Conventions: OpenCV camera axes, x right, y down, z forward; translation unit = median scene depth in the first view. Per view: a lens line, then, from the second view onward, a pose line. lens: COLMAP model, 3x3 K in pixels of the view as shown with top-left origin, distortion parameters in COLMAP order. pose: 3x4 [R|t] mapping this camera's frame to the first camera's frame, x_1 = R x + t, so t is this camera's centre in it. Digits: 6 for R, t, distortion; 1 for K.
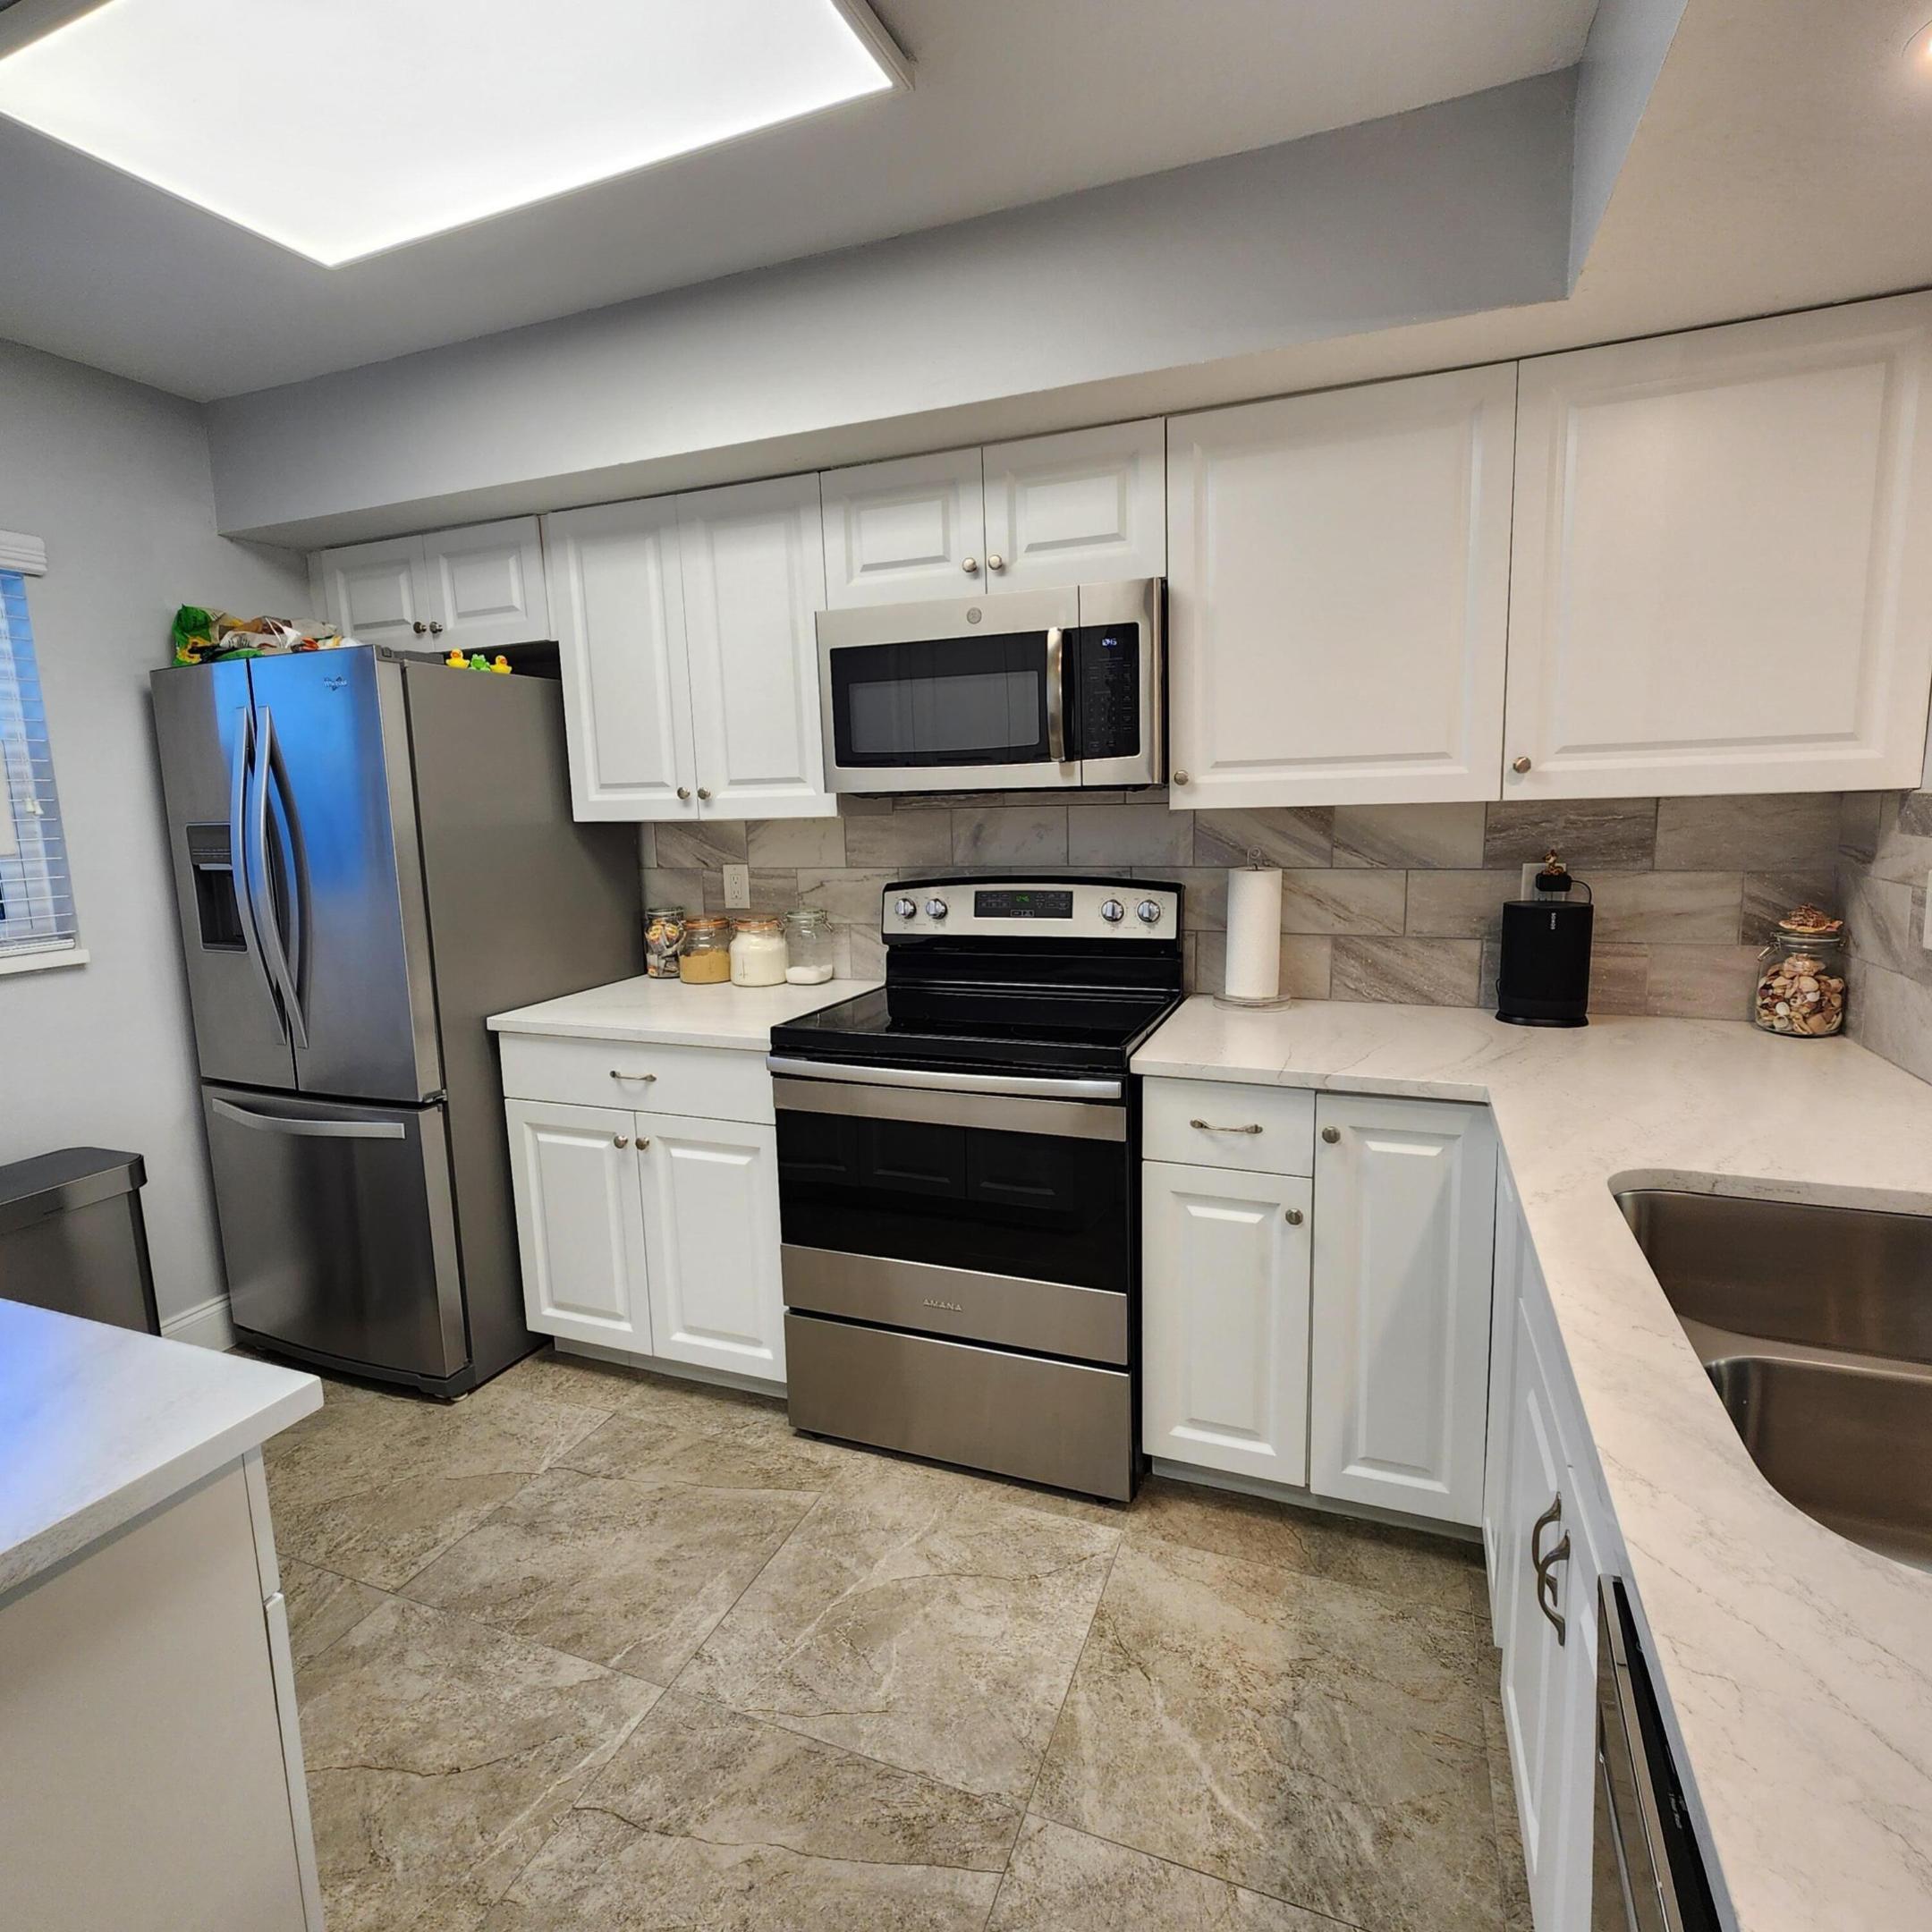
lens RADIAL K [[1055.2, 0, 966.8], [0, 1055.2, 946.7], [0, 0, 1]] dist [-0.000688, -0.001314]
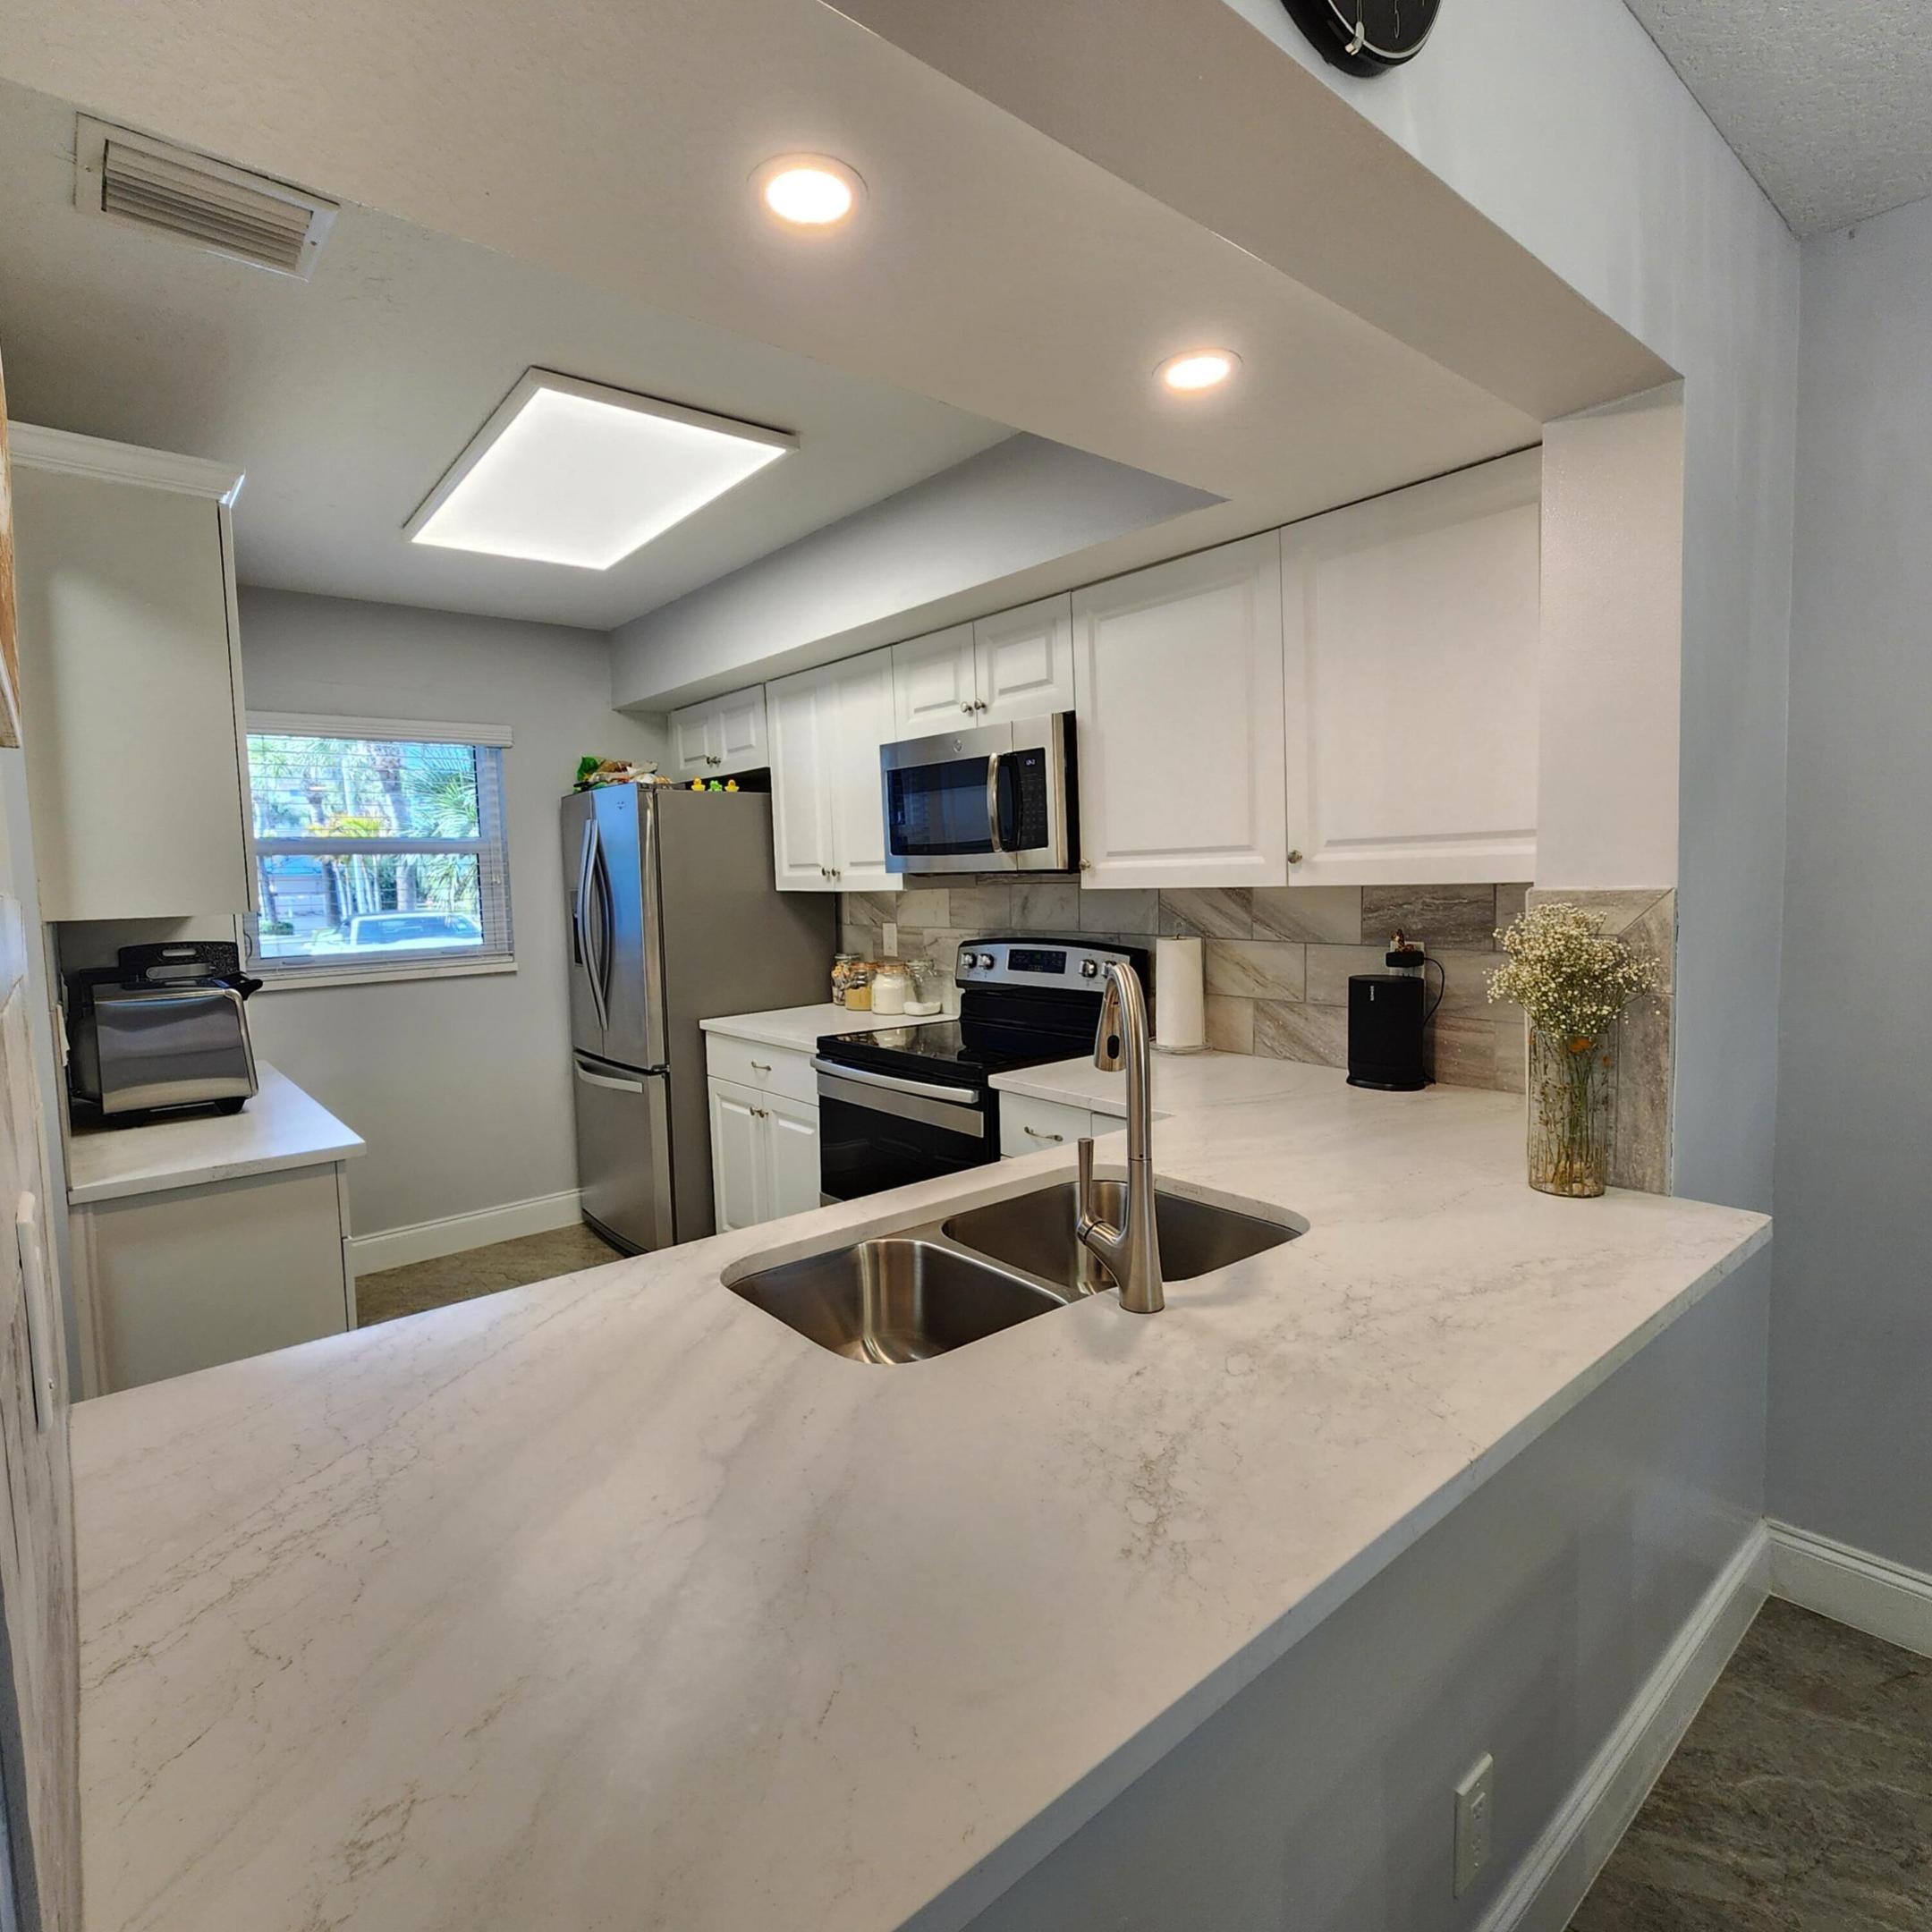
lens RADIAL K [[1061.5, 0, 957.4], [0, 1061.5, 948.9], [0, 0, 1]] dist [0.003523, -0.003364]
pose [[0.879025, 0.037931, -0.475264, 0.612276], [-0.063013, 0.997329, -0.036949, -0.001623], [0.472593, 0.062427, 0.879067, -0.170718]]
